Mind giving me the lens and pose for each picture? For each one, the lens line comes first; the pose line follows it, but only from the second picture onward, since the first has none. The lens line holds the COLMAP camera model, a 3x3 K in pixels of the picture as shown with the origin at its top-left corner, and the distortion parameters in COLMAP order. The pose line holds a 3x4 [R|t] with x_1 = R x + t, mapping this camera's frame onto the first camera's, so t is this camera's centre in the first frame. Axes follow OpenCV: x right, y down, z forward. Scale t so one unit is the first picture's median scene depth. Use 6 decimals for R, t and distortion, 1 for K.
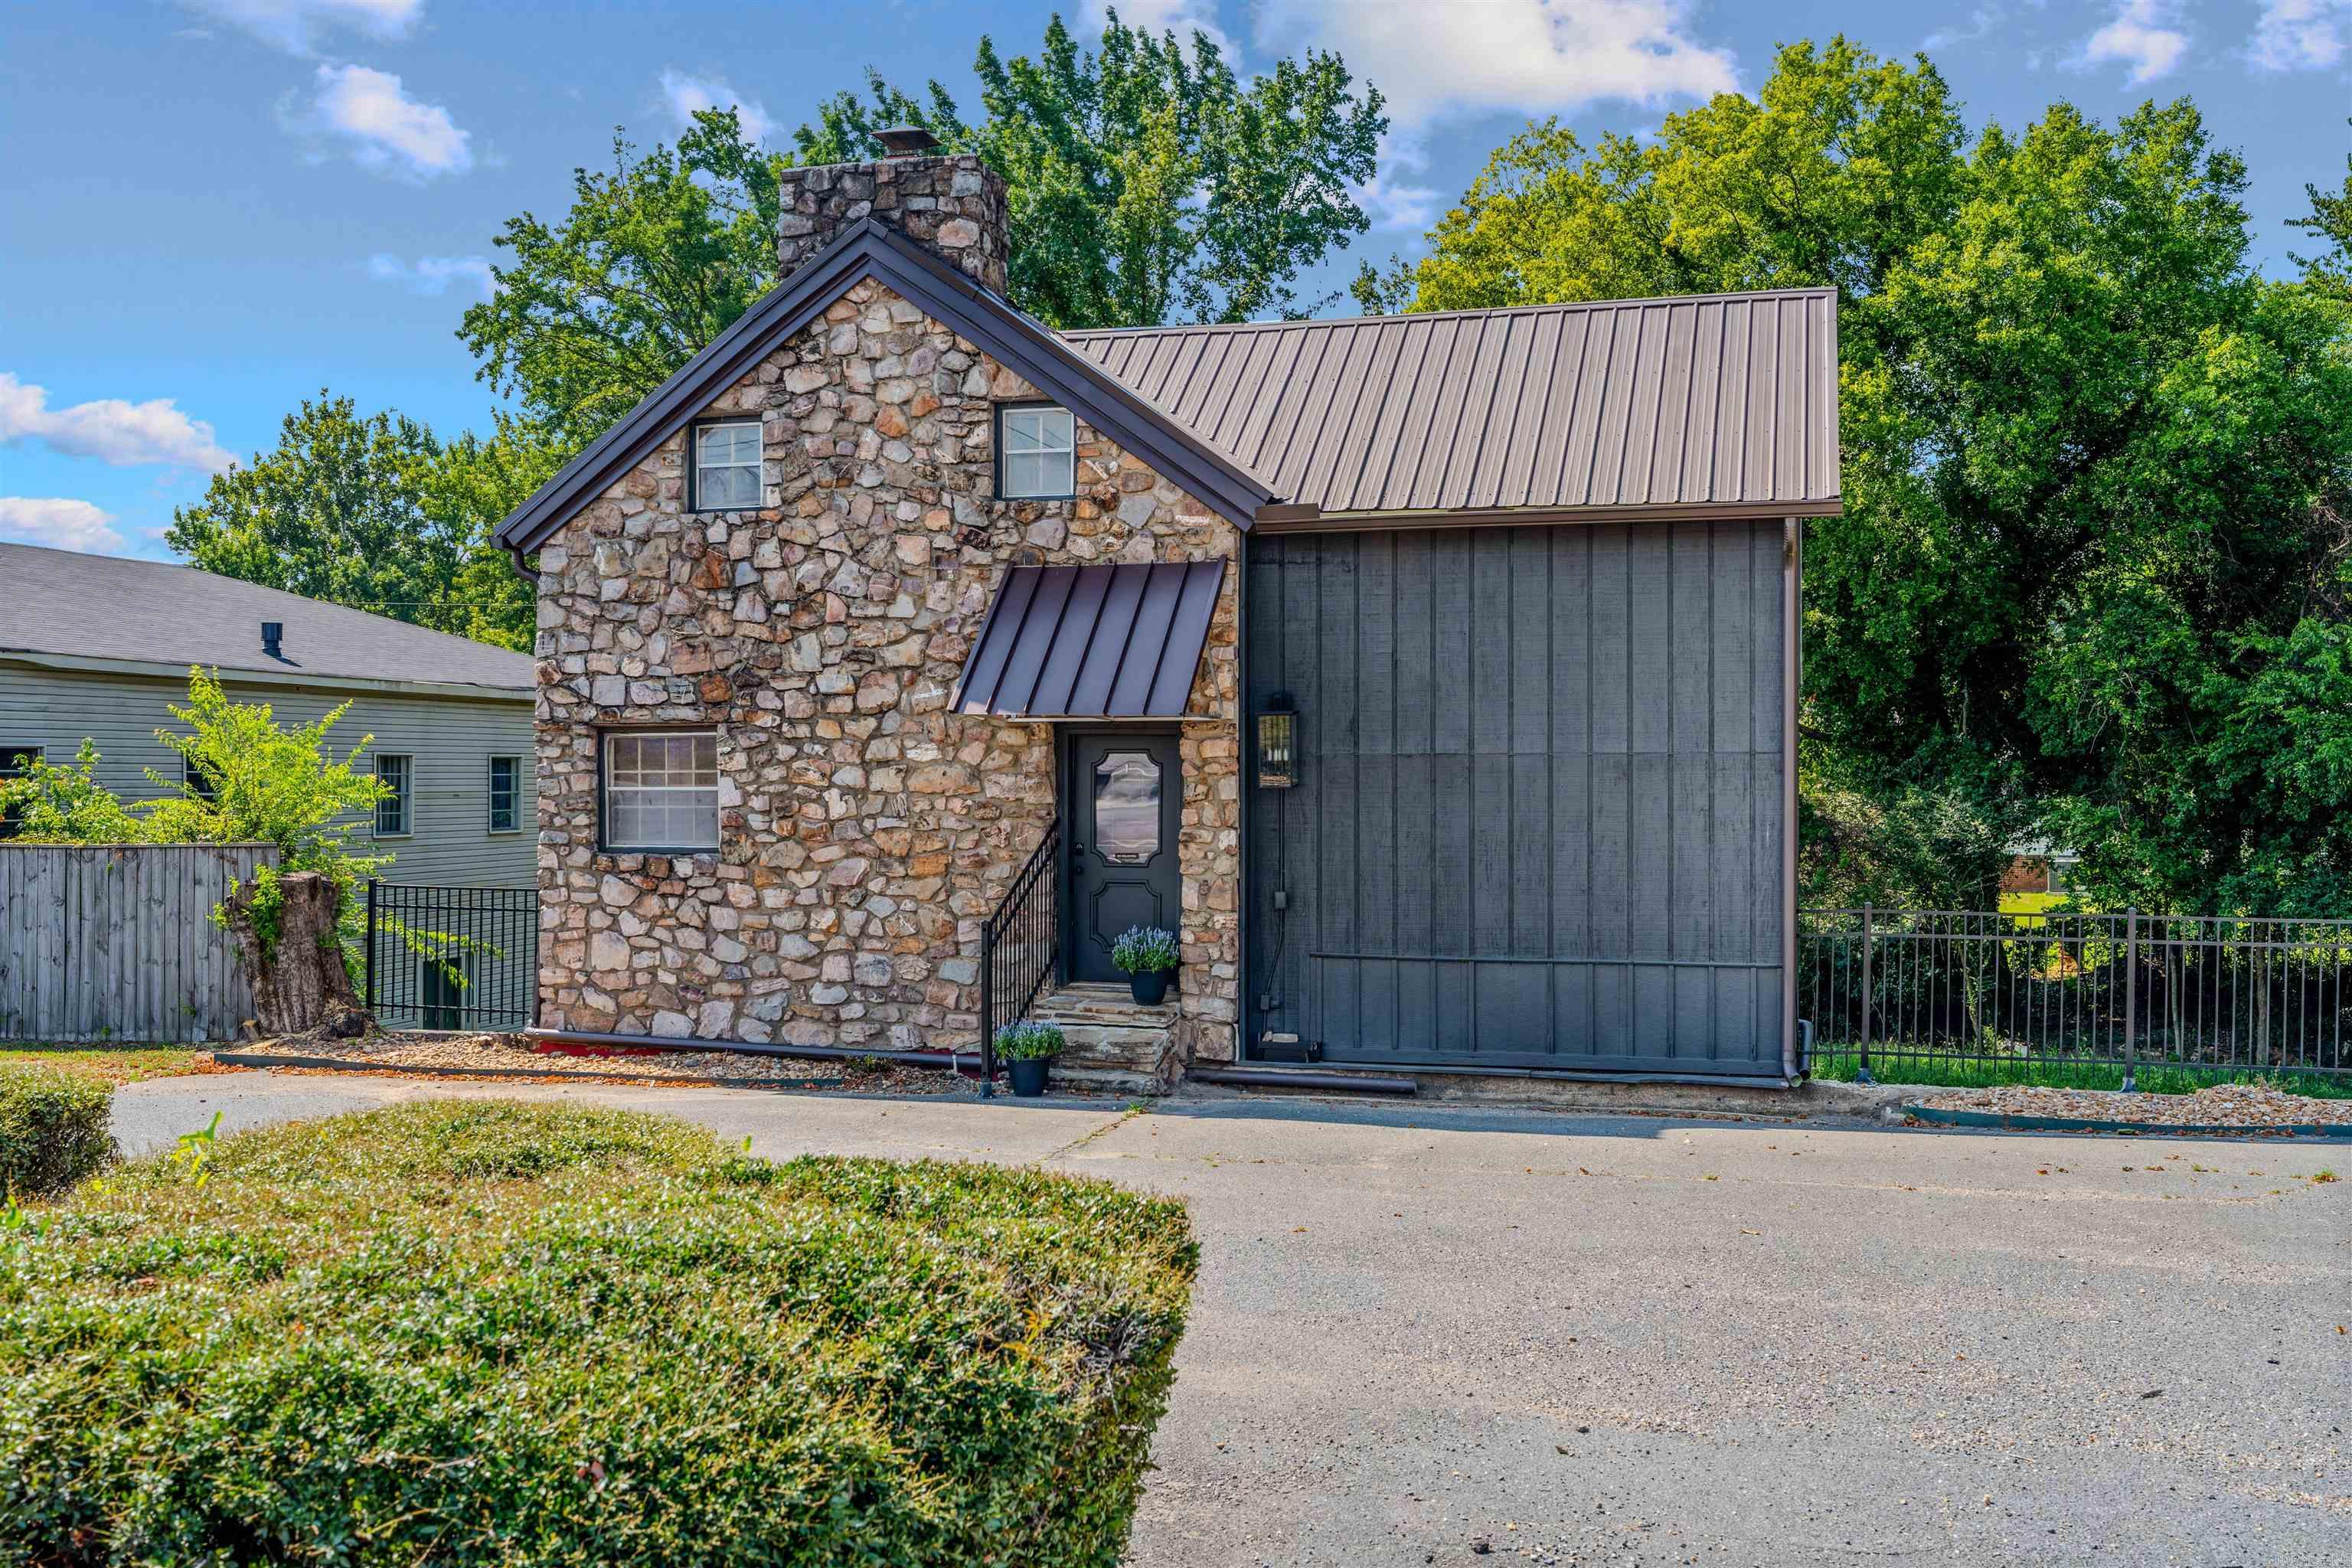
lens RADIAL K [[2348.0, 0, 1228.2], [0, 2348.0, 738.3], [0, 0, 1]] dist [-0.015361, 0.000000]
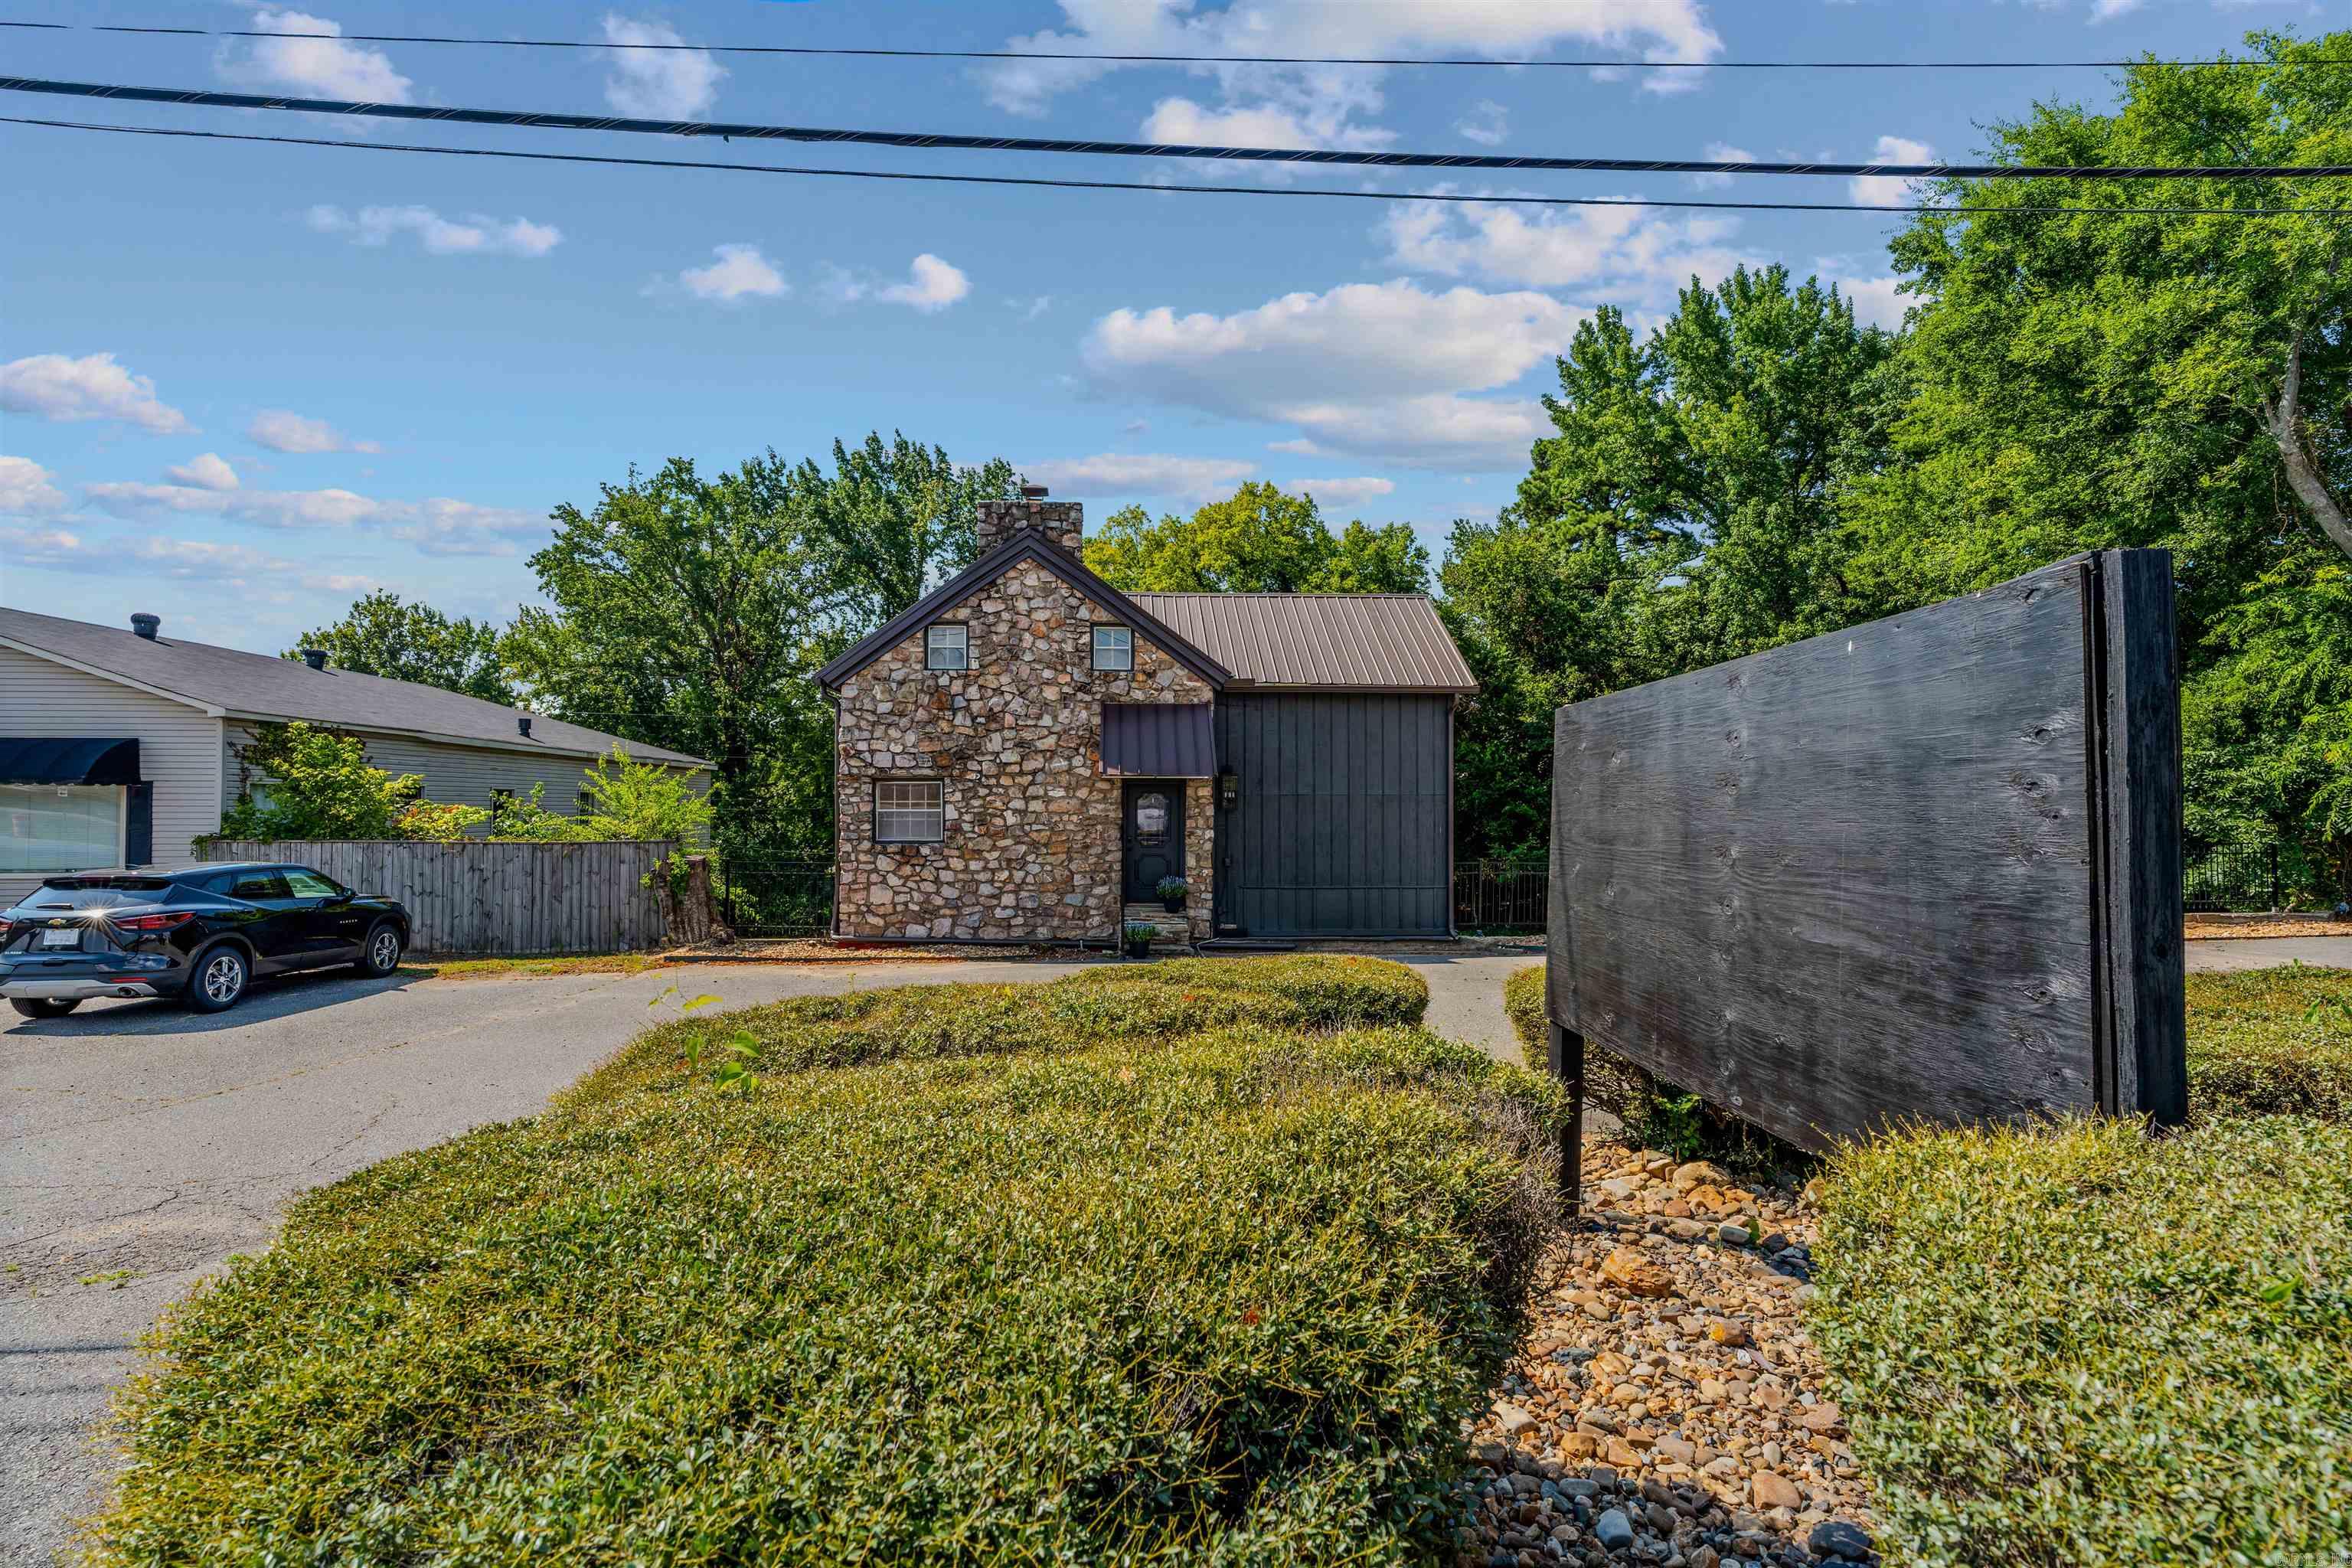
lens RADIAL K [[1074.6, 0, 1150.8], [0, 1074.6, 780.6], [0, 0, 1]] dist [-0.004379, 0.001928]
pose [[0.942896, 0.009431, 0.332954, -0.349586], [-0.007338, 0.999945, -0.007544, 0.001954], [-0.333007, 0.004670, 0.942913, 0.088552]]
